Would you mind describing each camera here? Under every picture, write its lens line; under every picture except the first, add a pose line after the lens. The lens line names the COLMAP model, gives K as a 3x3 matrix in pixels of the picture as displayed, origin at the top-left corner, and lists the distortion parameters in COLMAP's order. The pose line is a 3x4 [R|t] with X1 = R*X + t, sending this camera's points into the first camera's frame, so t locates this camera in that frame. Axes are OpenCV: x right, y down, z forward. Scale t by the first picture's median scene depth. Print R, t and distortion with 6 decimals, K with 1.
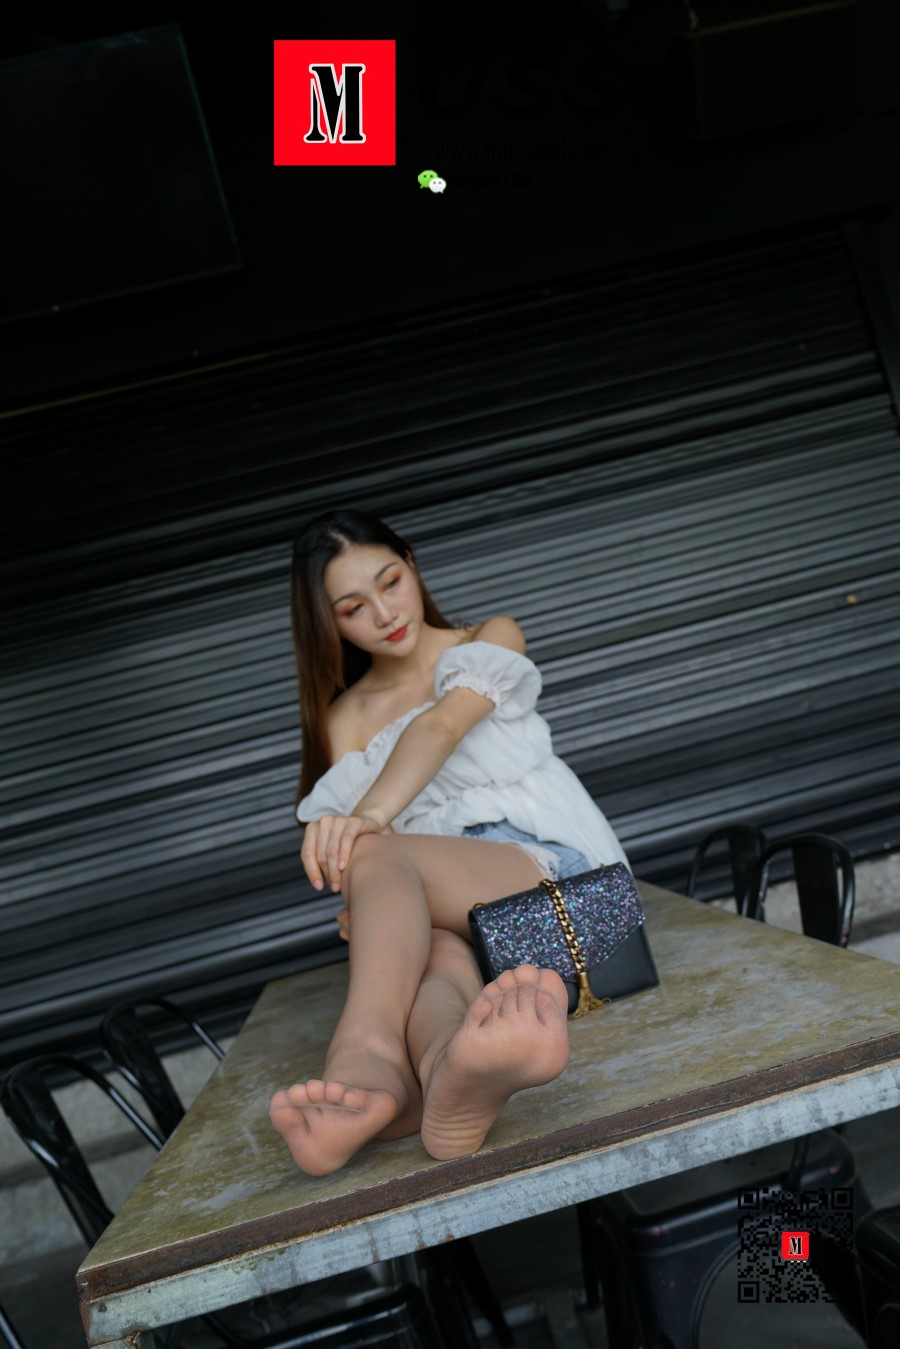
lens RADIAL K [[1253.8, 0, 450.0], [0, 1253.8, 674.5], [0, 0, 1]] dist [0.011168, -0.013039]
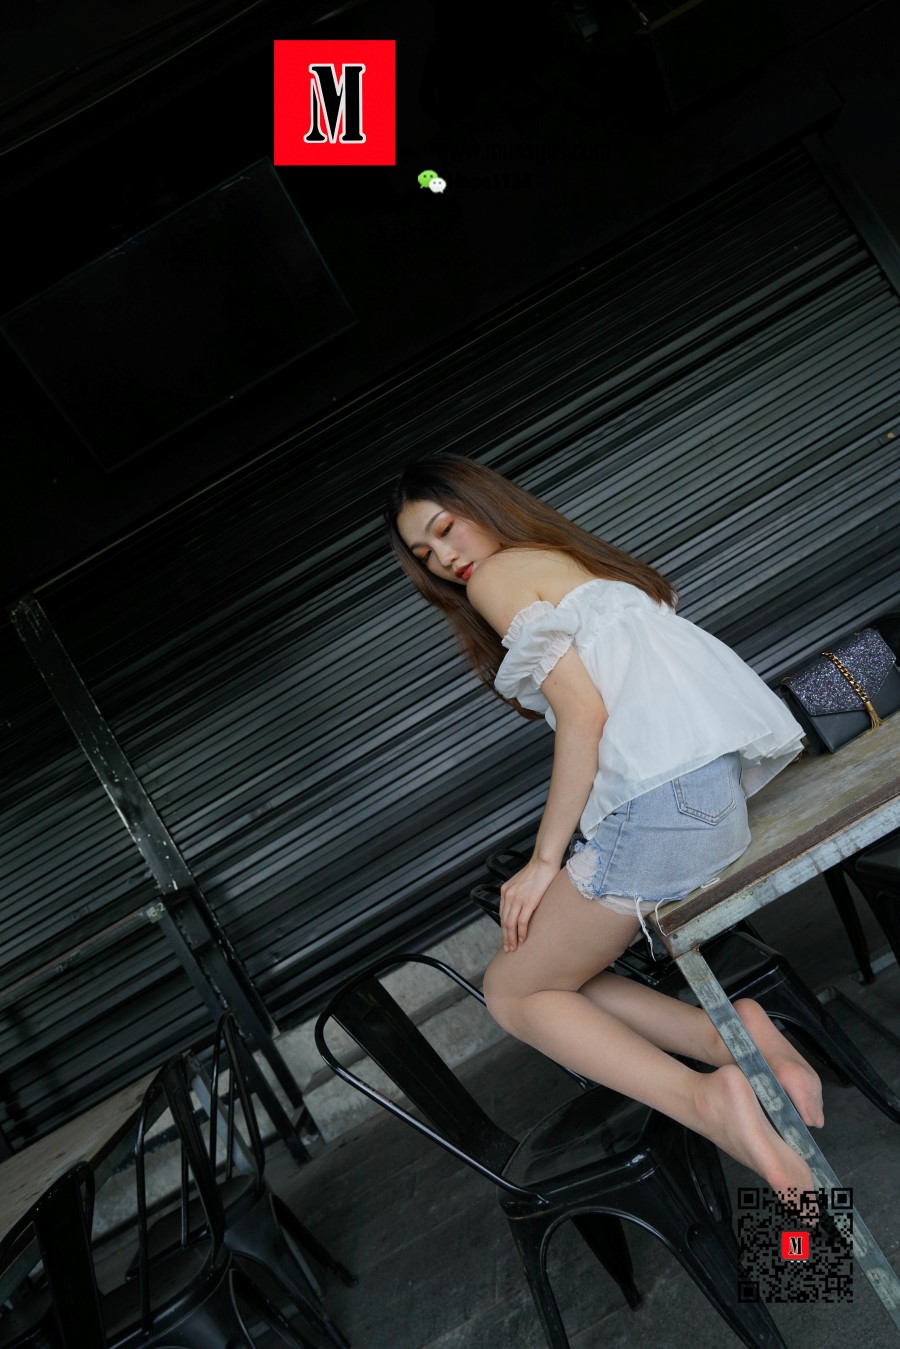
lens RADIAL K [[1085.5, 0, 450.0], [0, 1085.5, 674.5], [0, 0, 1]] dist [-0.000691, 0.003881]
pose [[0.958047, -0.275499, -0.079028, -0.280718], [0.279226, 0.959368, 0.040567, 0.004734], [0.064641, -0.060932, 0.996047, -0.395105]]
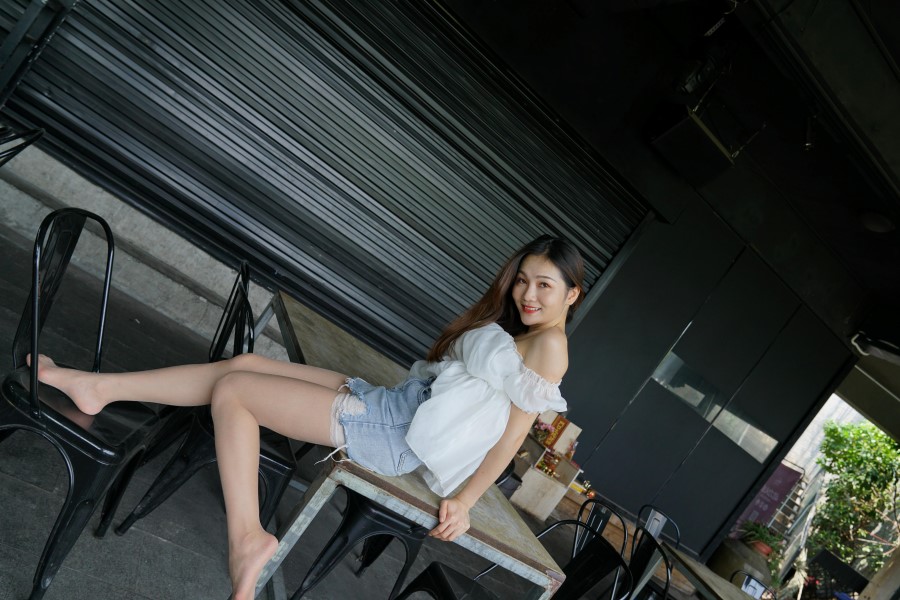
lens RADIAL K [[681.6, 0, 450.0], [0, 681.6, 300.0], [0, 0, 1]] dist [-0.008575, 0.009504]
pose [[0.578481, 0.731840, 0.360236, -0.798259], [-0.787327, 0.616418, 0.012032, 0.017372], [-0.213251, -0.290584, 0.932784, -0.365407]]
